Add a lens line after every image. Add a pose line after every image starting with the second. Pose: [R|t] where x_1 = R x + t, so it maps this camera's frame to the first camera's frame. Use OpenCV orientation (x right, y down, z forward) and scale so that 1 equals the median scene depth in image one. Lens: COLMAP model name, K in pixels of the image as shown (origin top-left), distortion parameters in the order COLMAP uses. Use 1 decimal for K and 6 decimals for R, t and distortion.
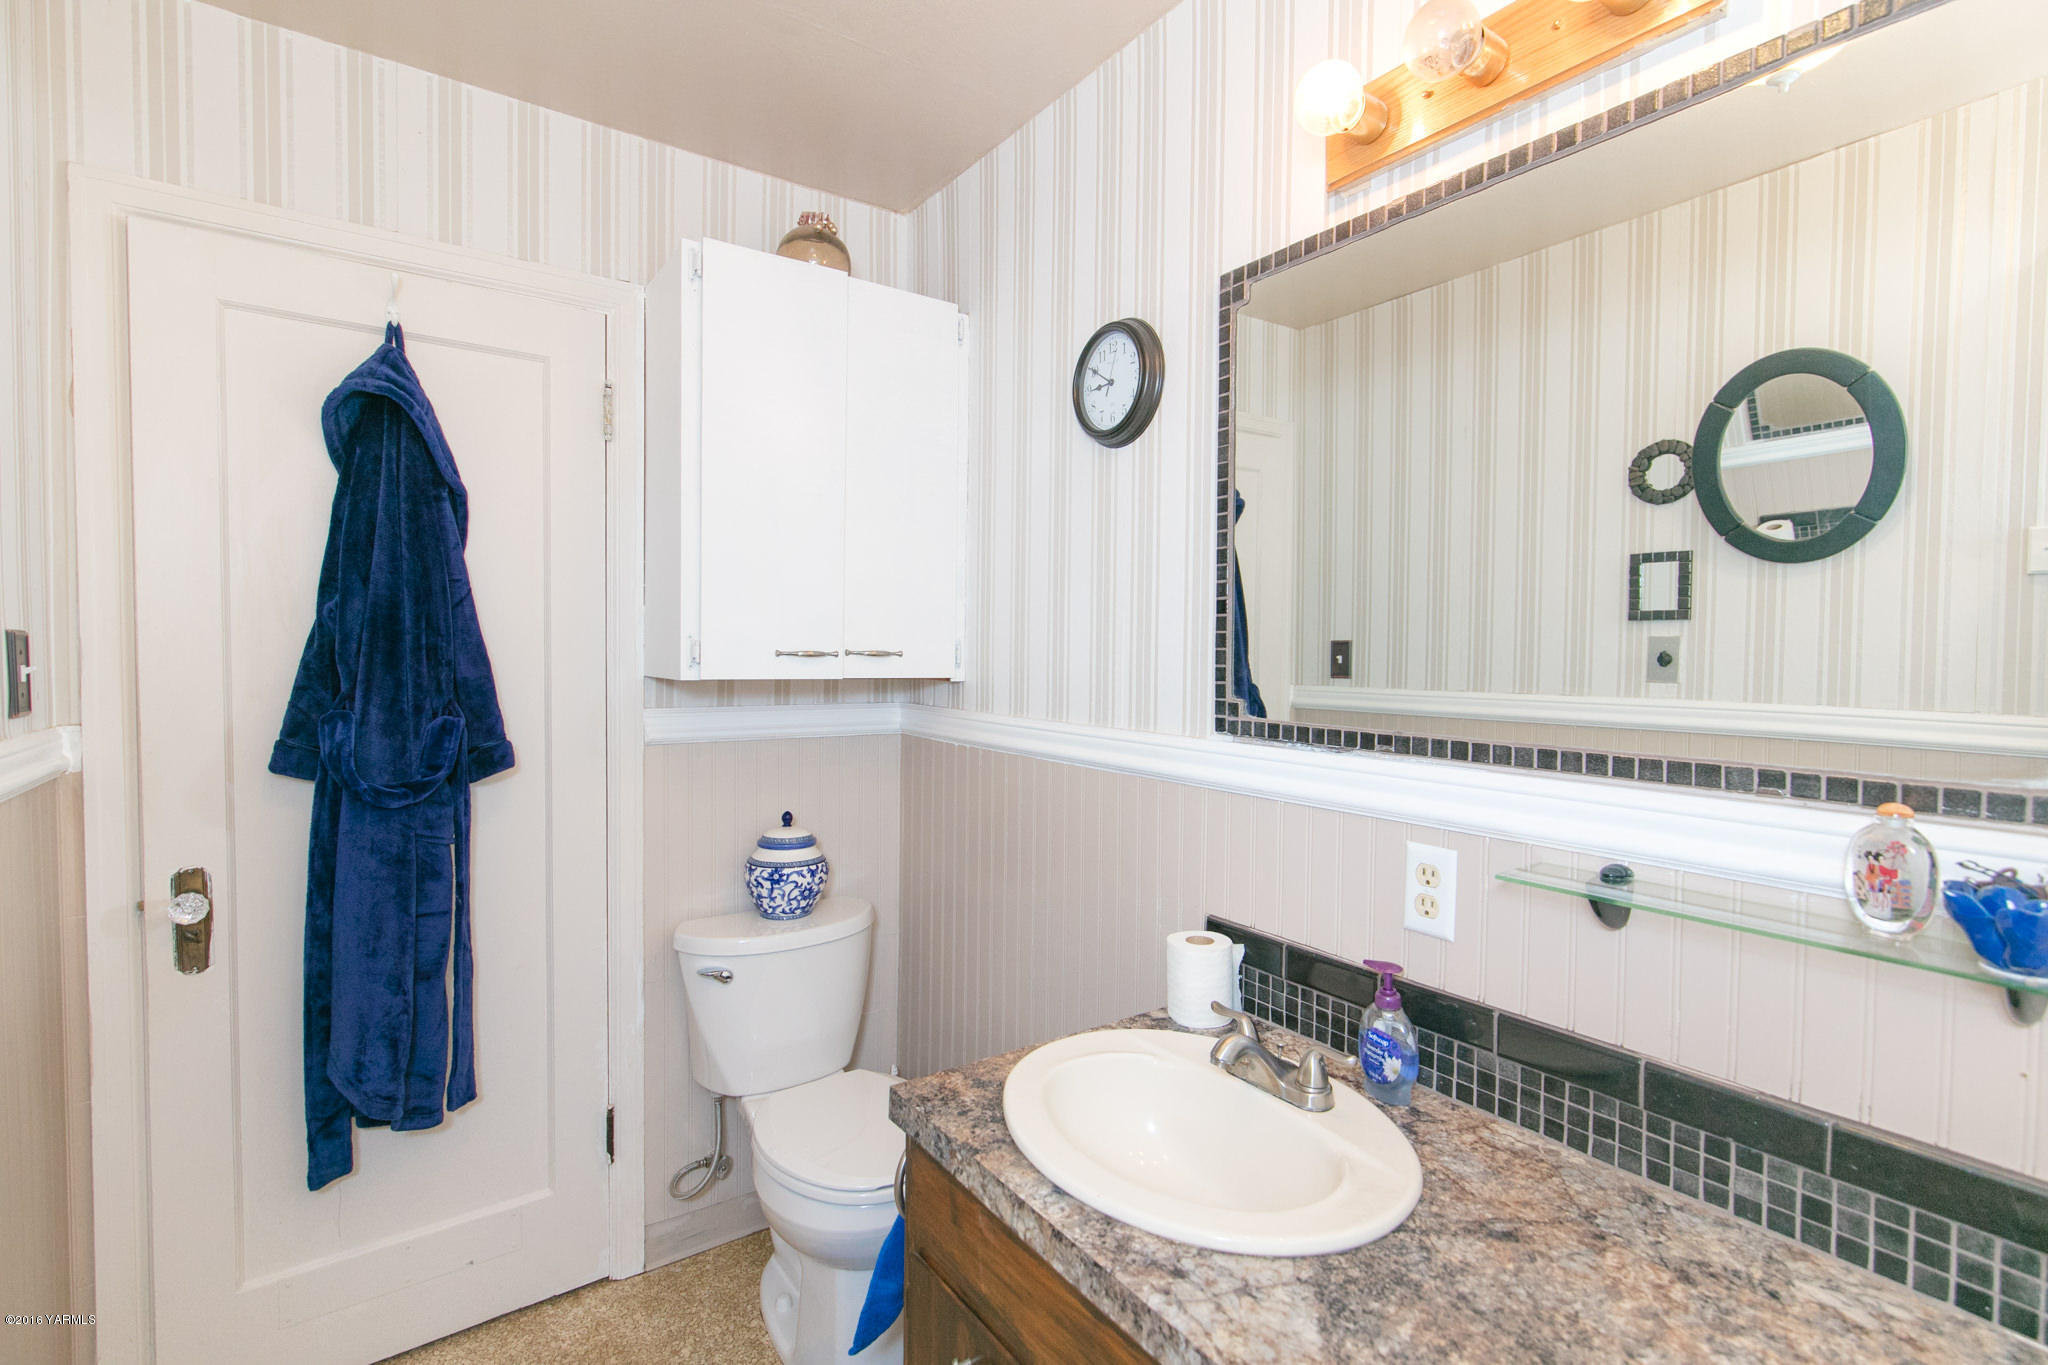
lens RADIAL K [[938.6, 0, 1019.8], [0, 938.6, 671.2], [0, 0, 1]] dist [-0.002200, -0.000184]
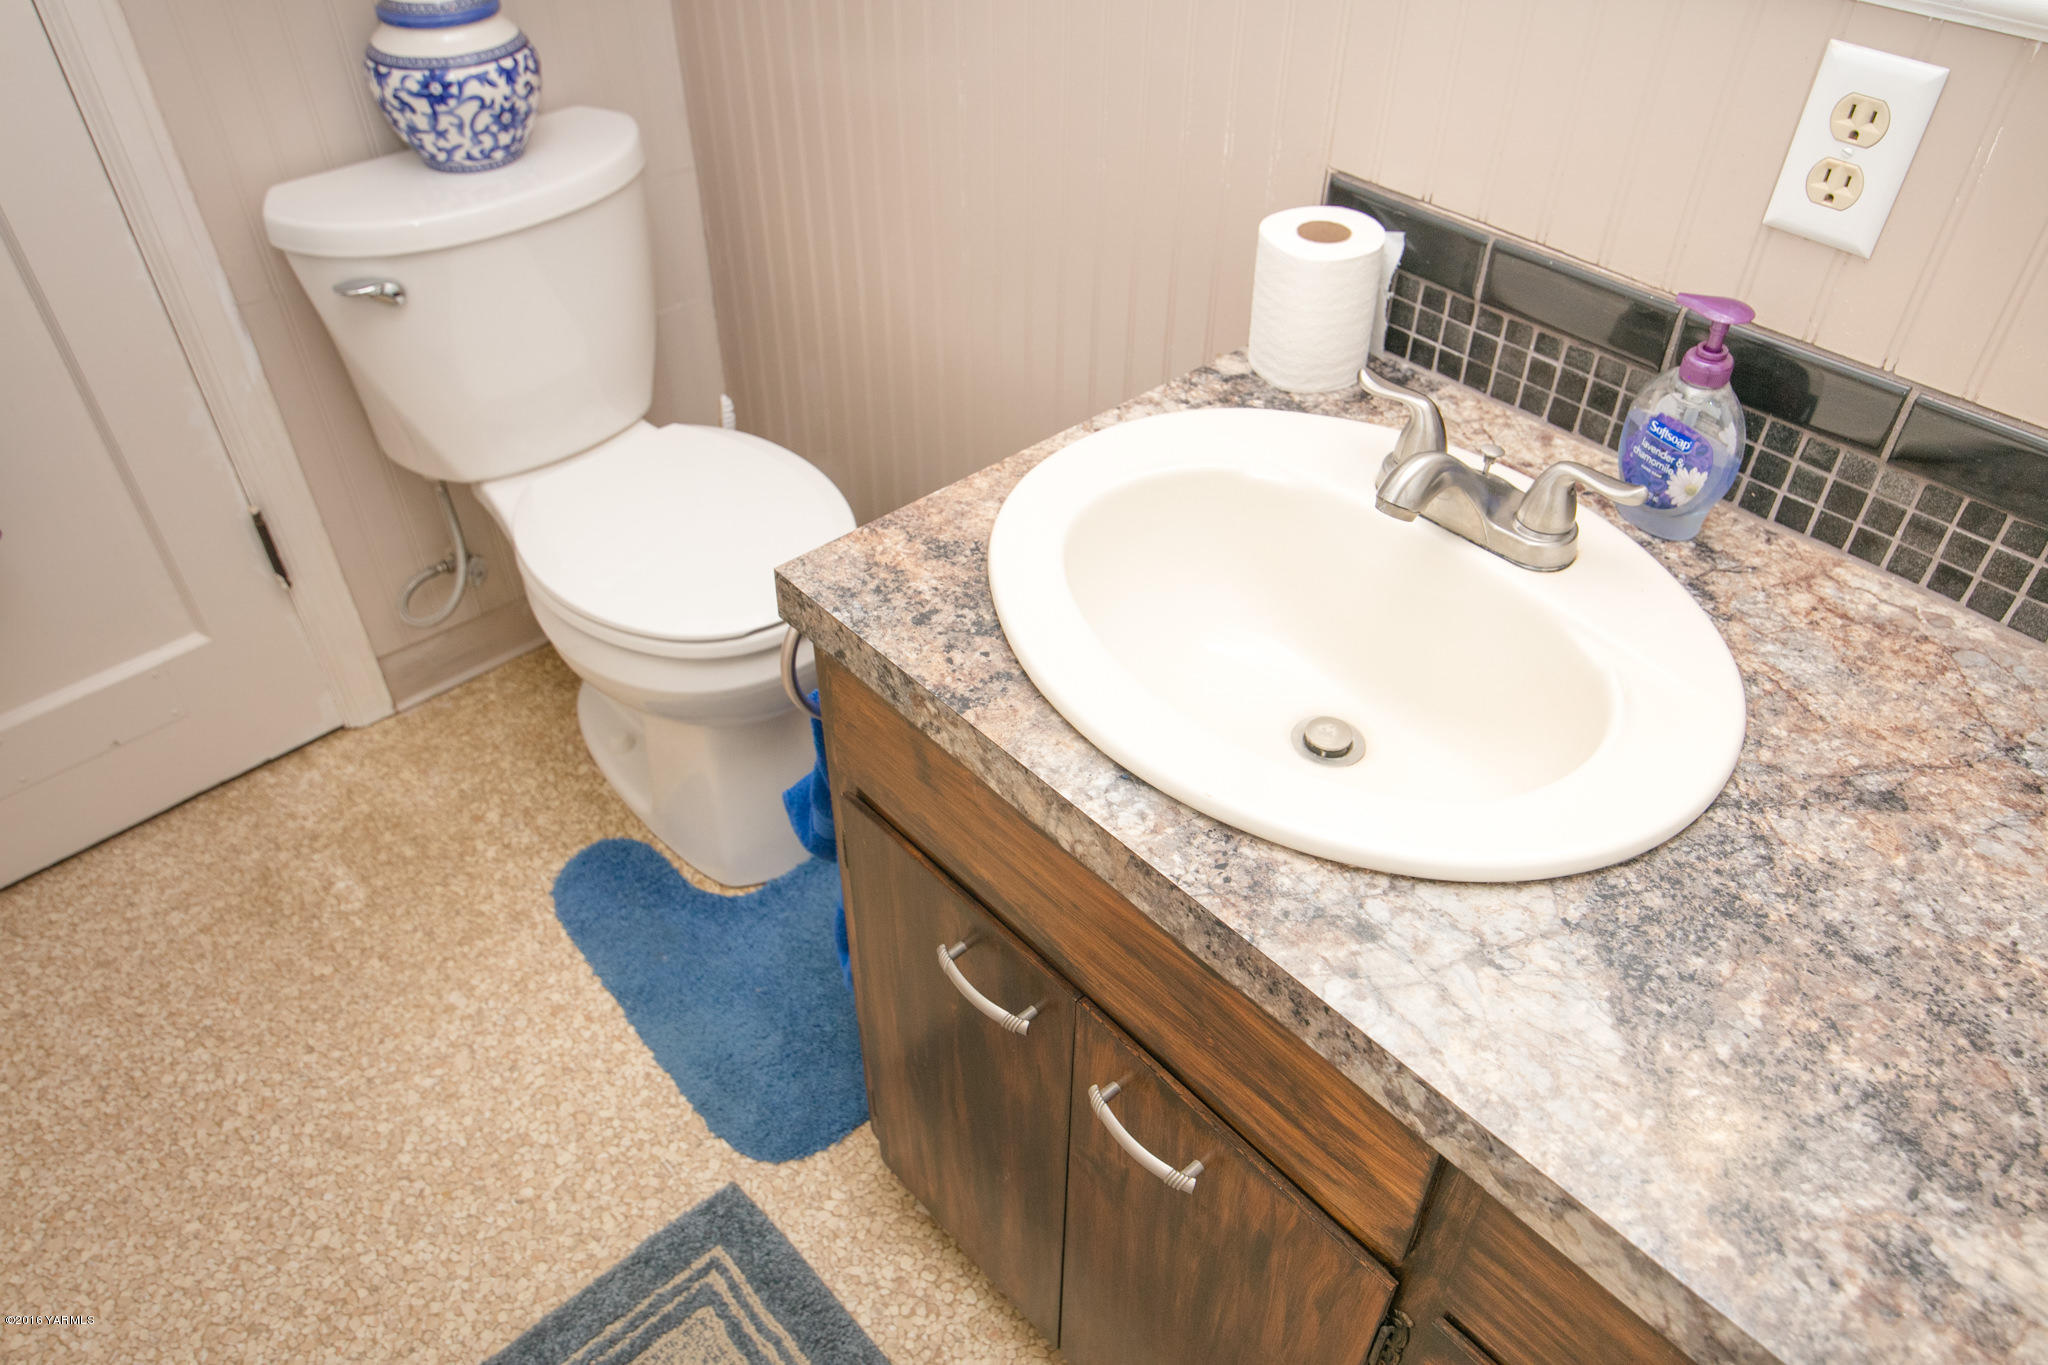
lens RADIAL K [[1410.5, 0, 1024.0], [0, 1410.5, 682.5], [0, 0, 1]] dist [0.002992, -0.001955]
pose [[0.992396, -0.085670, 0.088376, -0.091716], [0.009175, 0.767504, 0.640979, -0.032828], [-0.122742, -0.635294, 0.762454, 0.403284]]
